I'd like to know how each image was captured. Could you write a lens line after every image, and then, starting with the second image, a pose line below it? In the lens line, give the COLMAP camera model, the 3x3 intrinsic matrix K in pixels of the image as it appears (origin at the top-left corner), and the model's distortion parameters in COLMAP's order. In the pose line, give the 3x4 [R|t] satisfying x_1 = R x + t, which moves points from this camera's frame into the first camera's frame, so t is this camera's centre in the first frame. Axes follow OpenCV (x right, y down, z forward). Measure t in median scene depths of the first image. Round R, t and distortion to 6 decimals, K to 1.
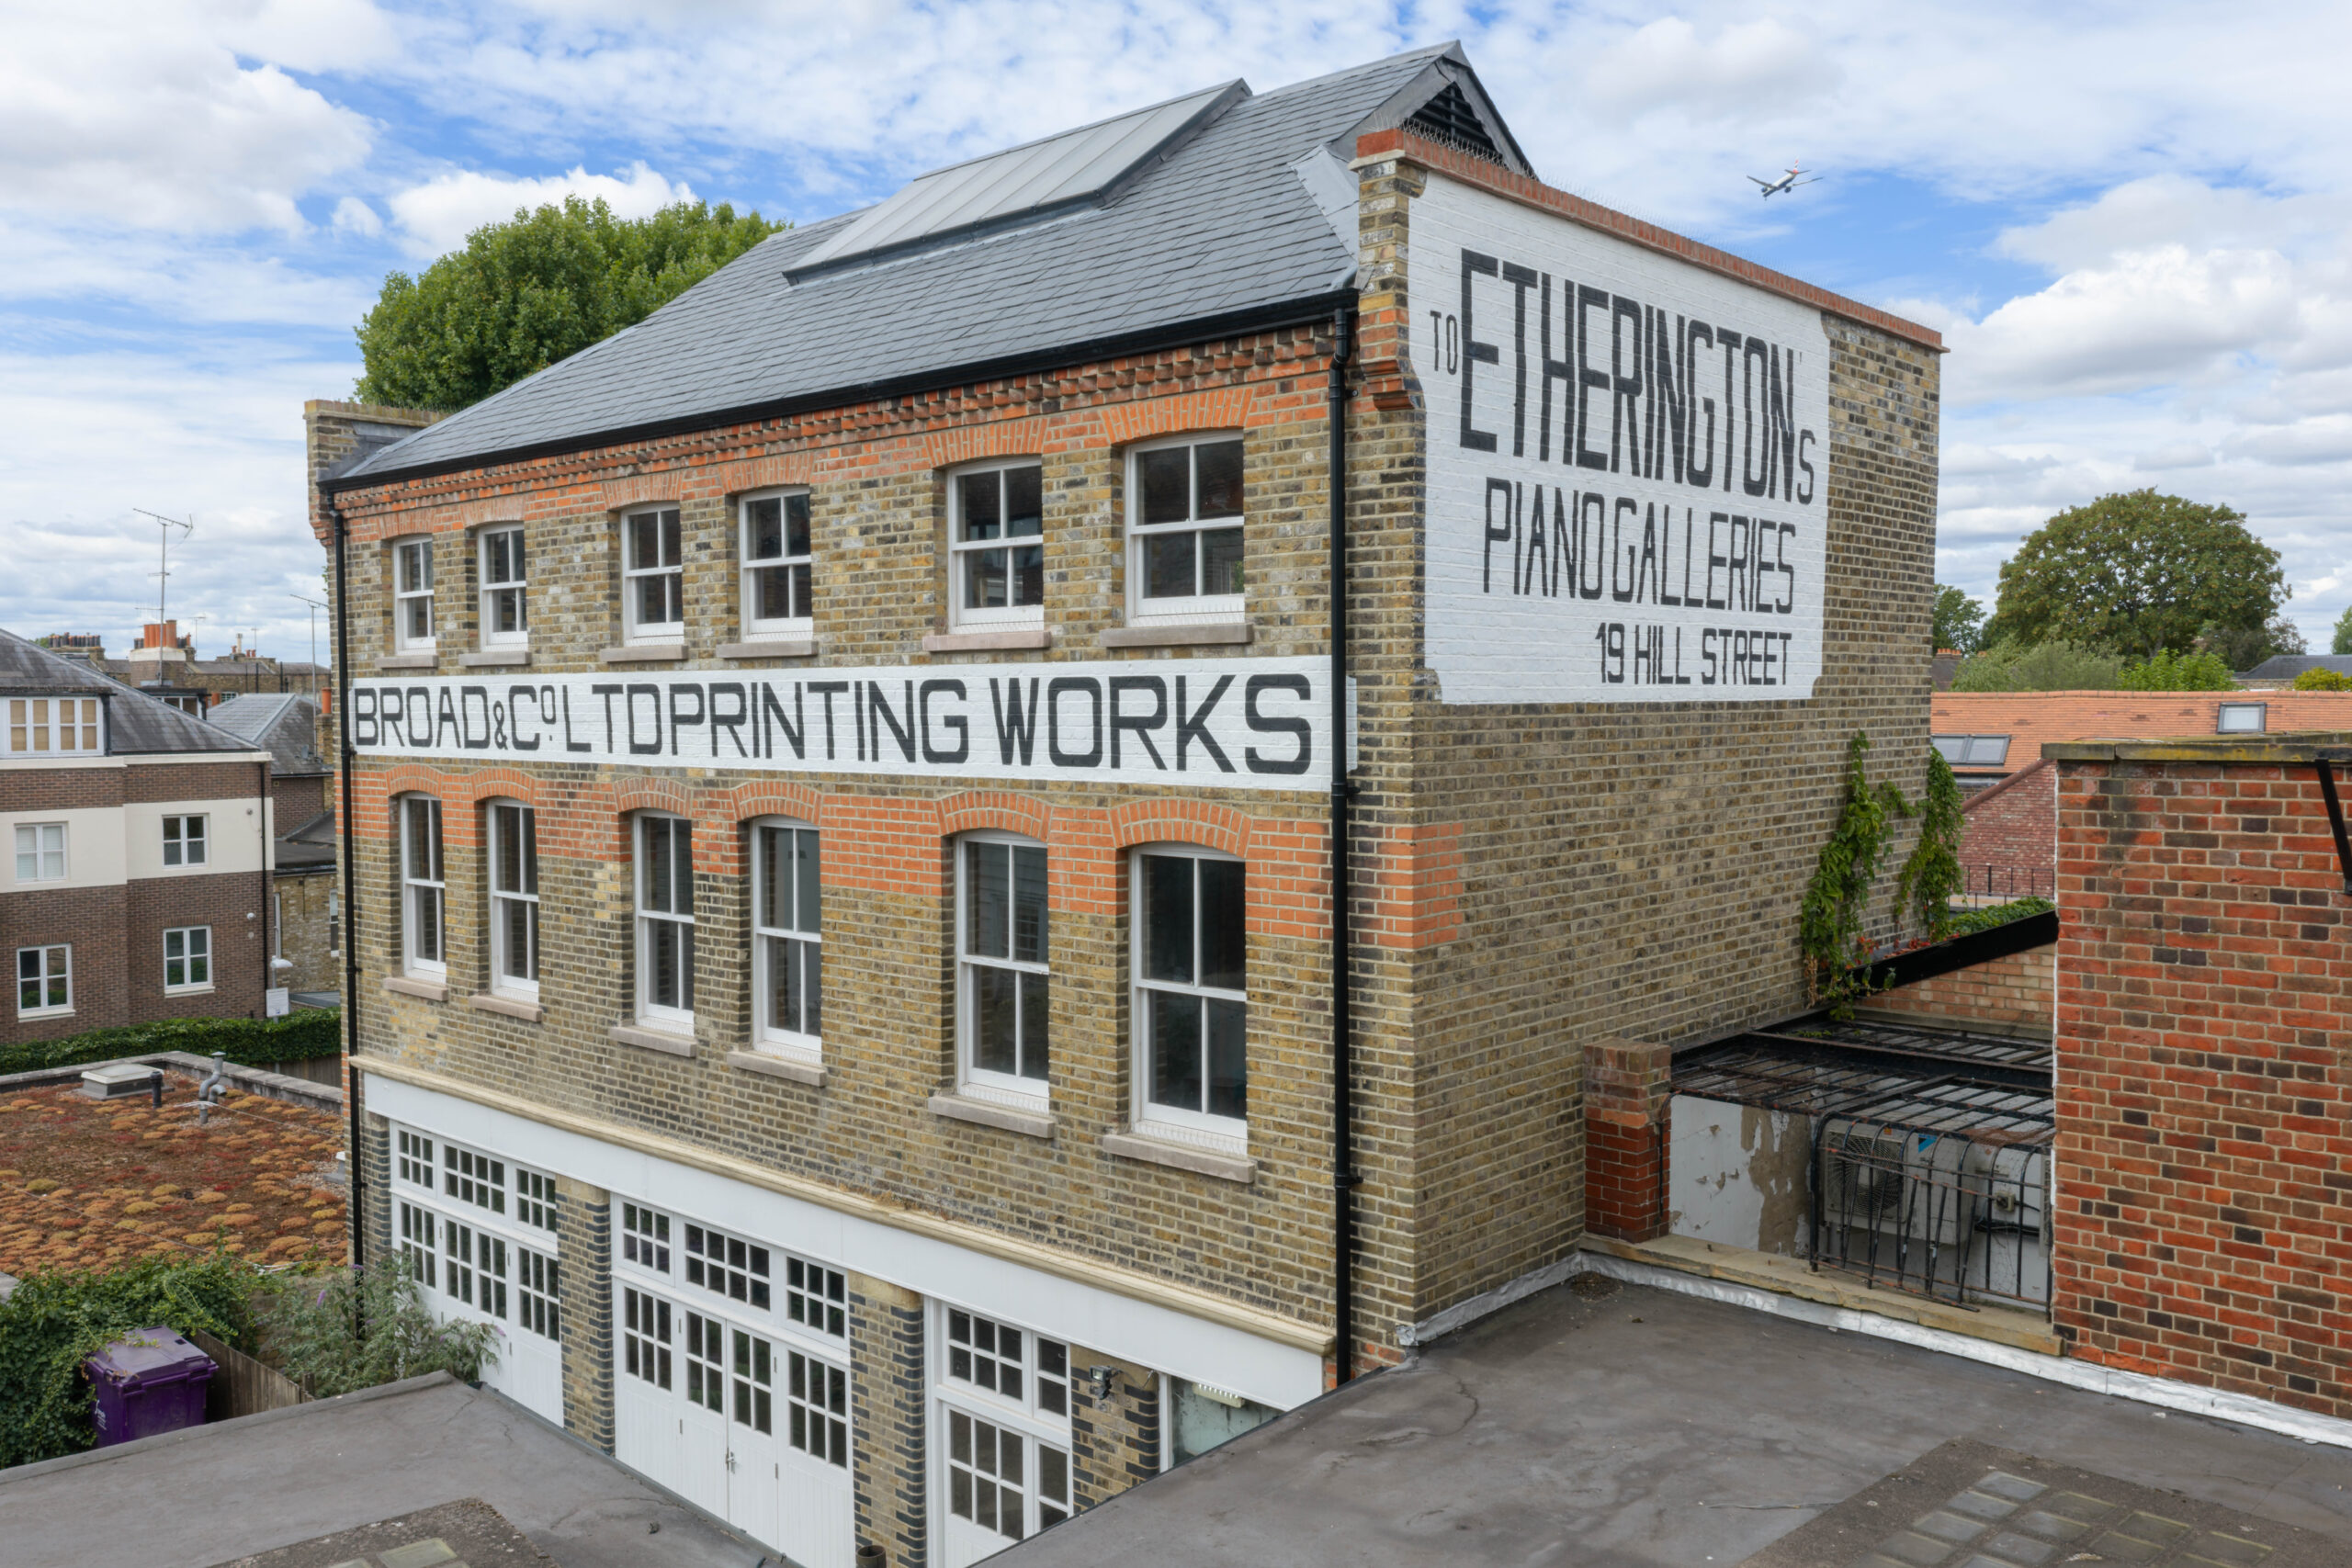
lens RADIAL K [[1992.1, 0, 1176.0], [0, 1992.1, 784.0], [0, 0, 1]] dist [0.014034, 0.003187]
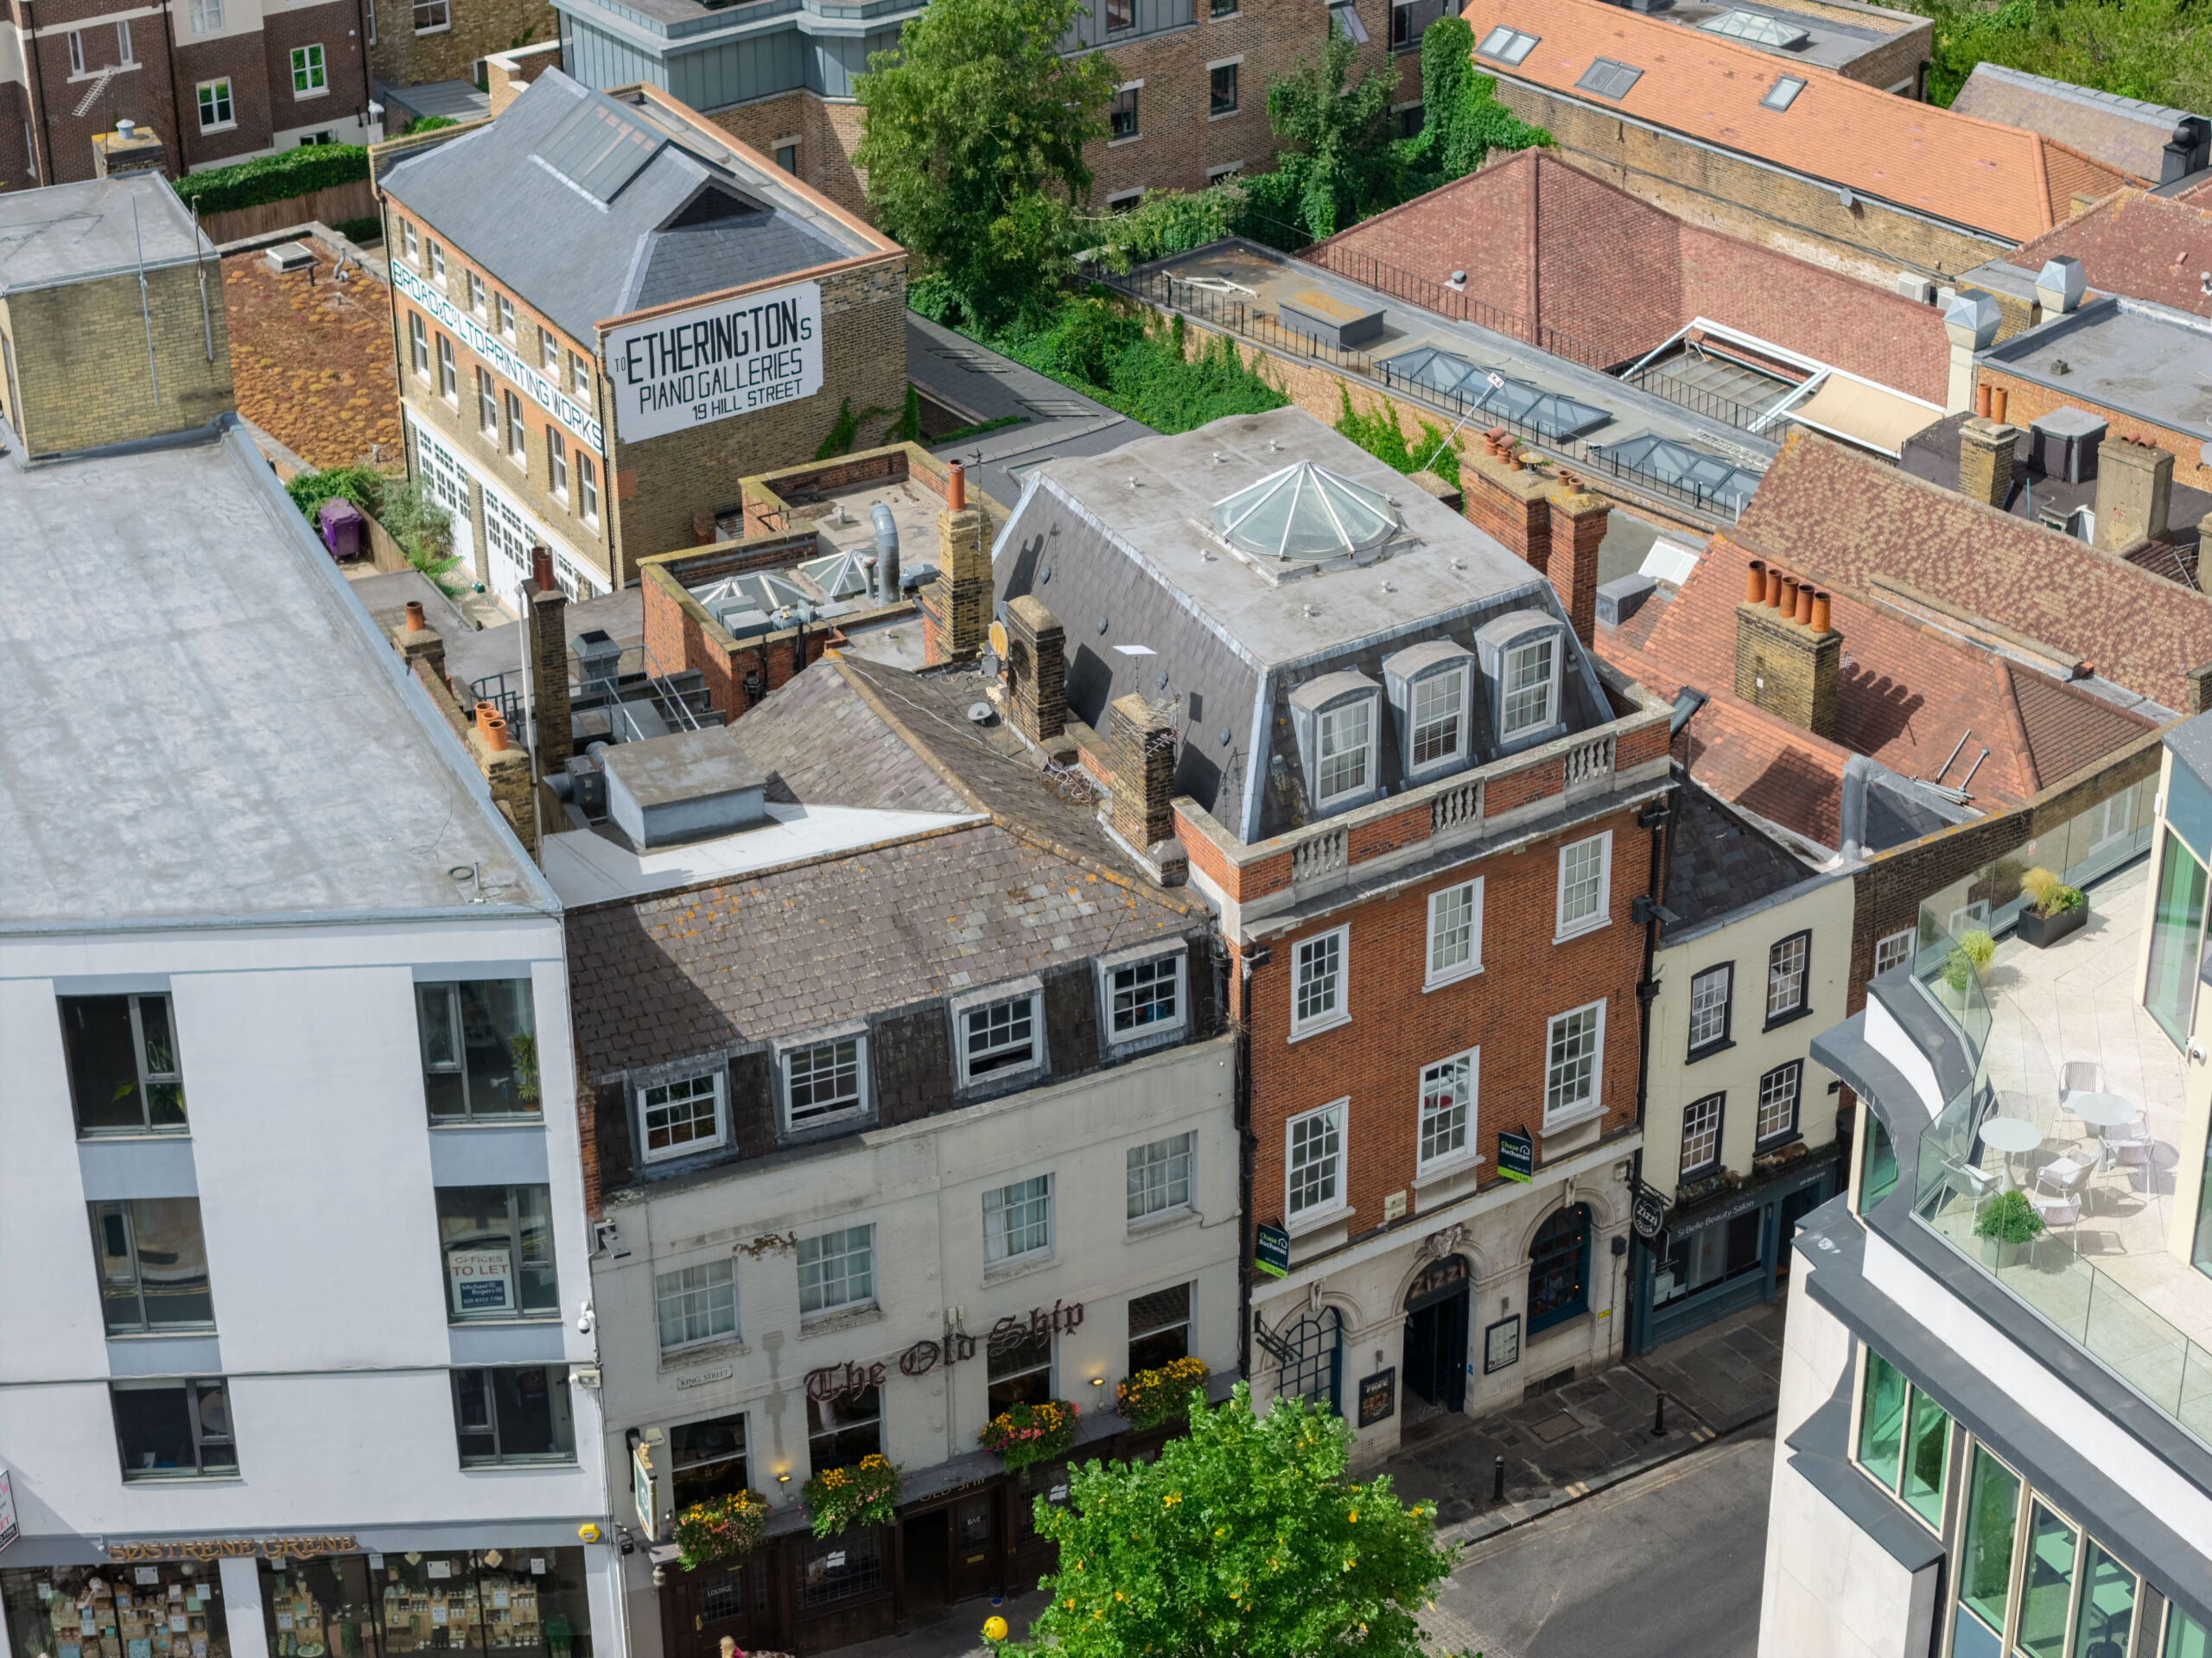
lens RADIAL K [[4452.5, 0, 1106.0], [0, 4452.5, 829.0], [0, 0, 1]] dist [0.007257, -0.155659]
pose [[0.963089, 0.126081, -0.237830, 2.668362], [-0.009389, 0.898722, 0.438419, -2.661422], [0.269019, -0.420003, 0.866733, -5.569496]]
